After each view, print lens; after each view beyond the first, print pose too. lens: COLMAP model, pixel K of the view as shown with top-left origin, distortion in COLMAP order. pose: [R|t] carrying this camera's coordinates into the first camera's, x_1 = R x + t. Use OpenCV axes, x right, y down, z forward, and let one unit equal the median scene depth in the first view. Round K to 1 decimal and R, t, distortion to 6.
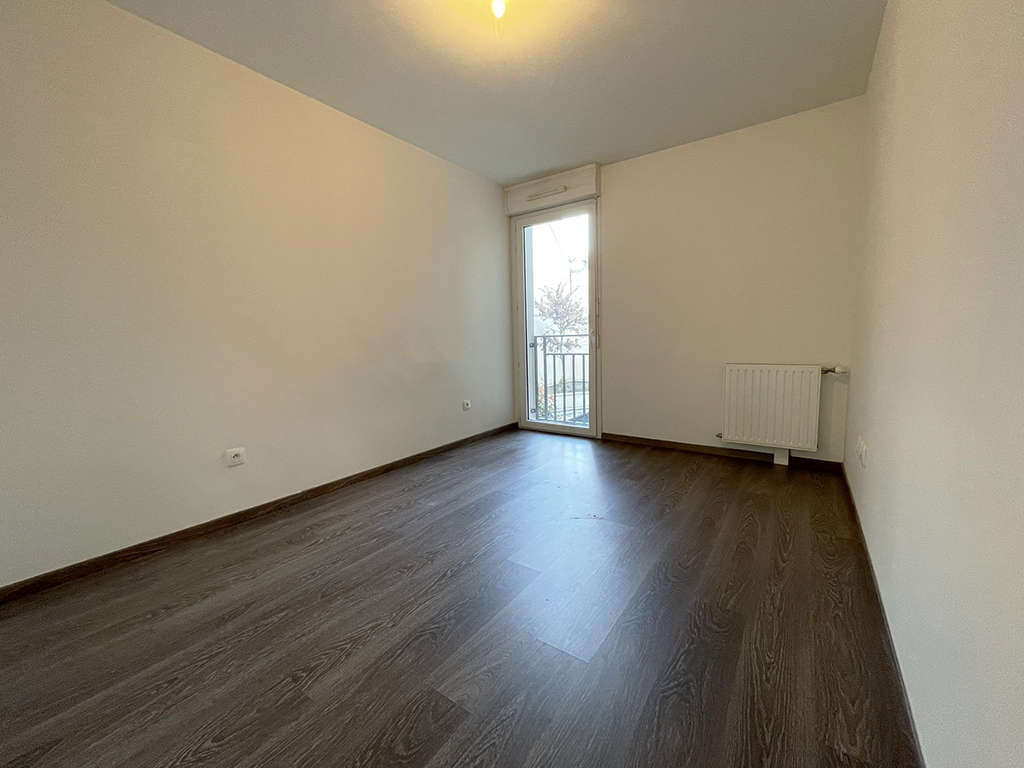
lens RADIAL K [[412.2, 0, 509.9], [0, 412.2, 386.2], [0, 0, 1]] dist [0.012118, 0.000056]
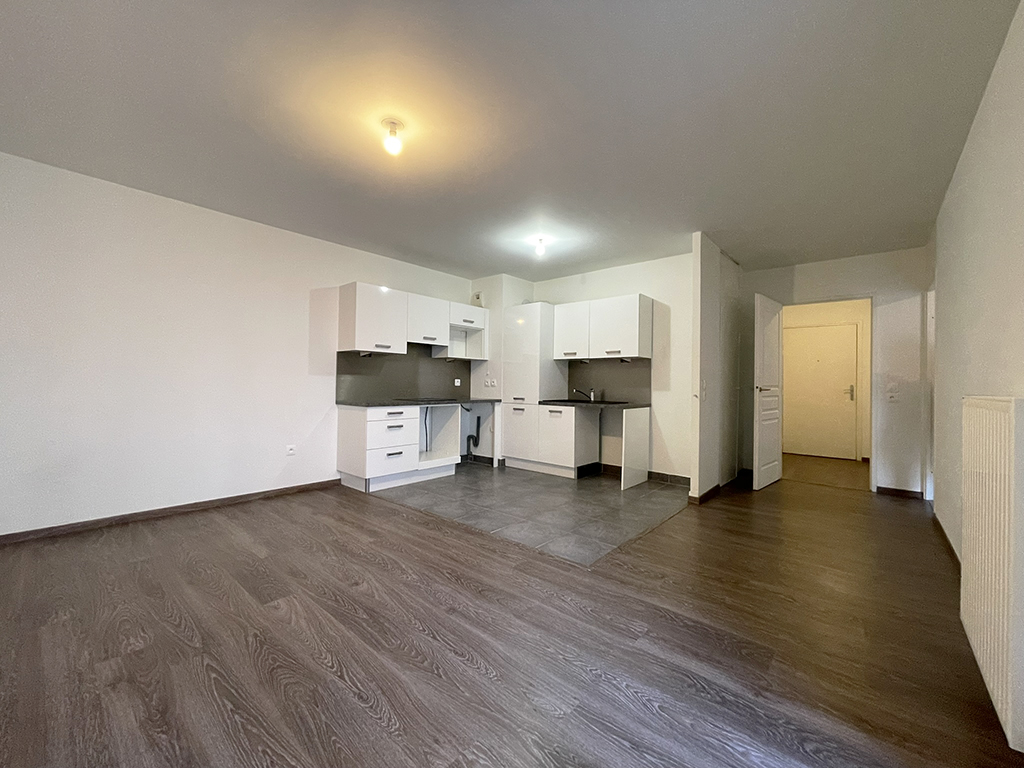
lens RADIAL K [[412.2, 0, 510.6], [0, 412.2, 382.8], [0, 0, 1]] dist [0.012118, 0.000056]
pose [[-0.100212, 0.023072, -0.994699, 0.602793], [-0.124659, 0.991562, 0.035558, -0.108485], [0.987126, 0.127561, -0.096491, 0.615651]]
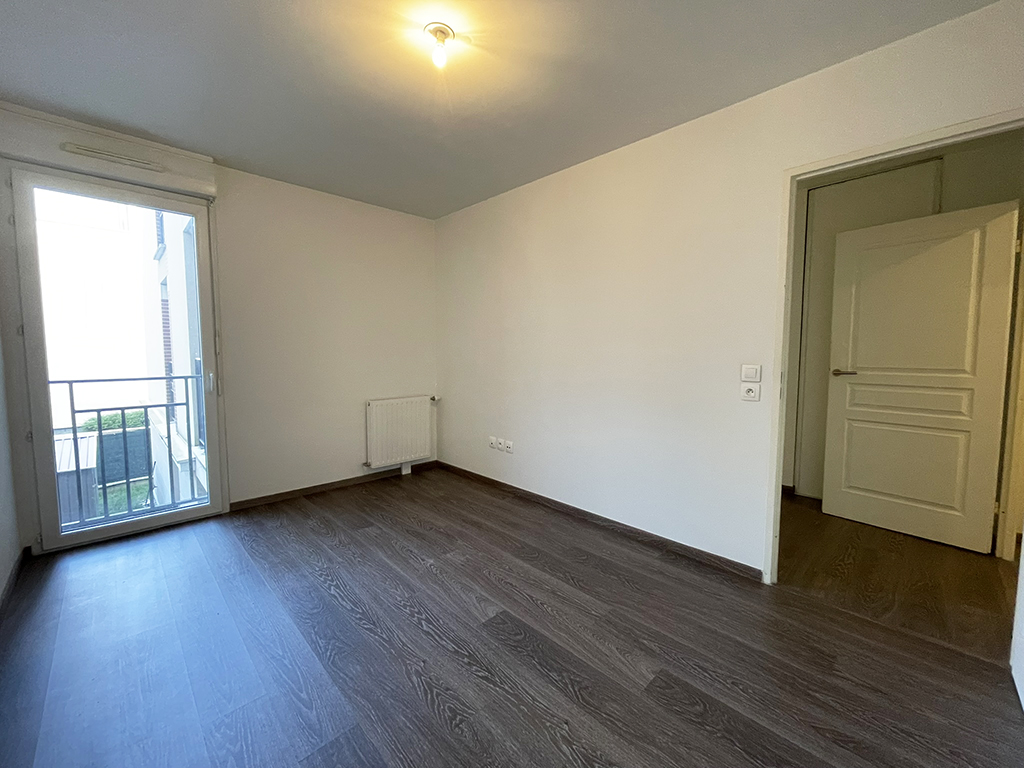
lens RADIAL K [[412.2, 0, 510.1], [0, 412.2, 380.2], [0, 0, 1]] dist [0.012118, 0.000056]
pose [[0.177983, -0.042294, 0.983124, -0.561704], [0.104868, 0.994202, 0.023785, -0.102766], [-0.978430, 0.098865, 0.181386, 0.418824]]
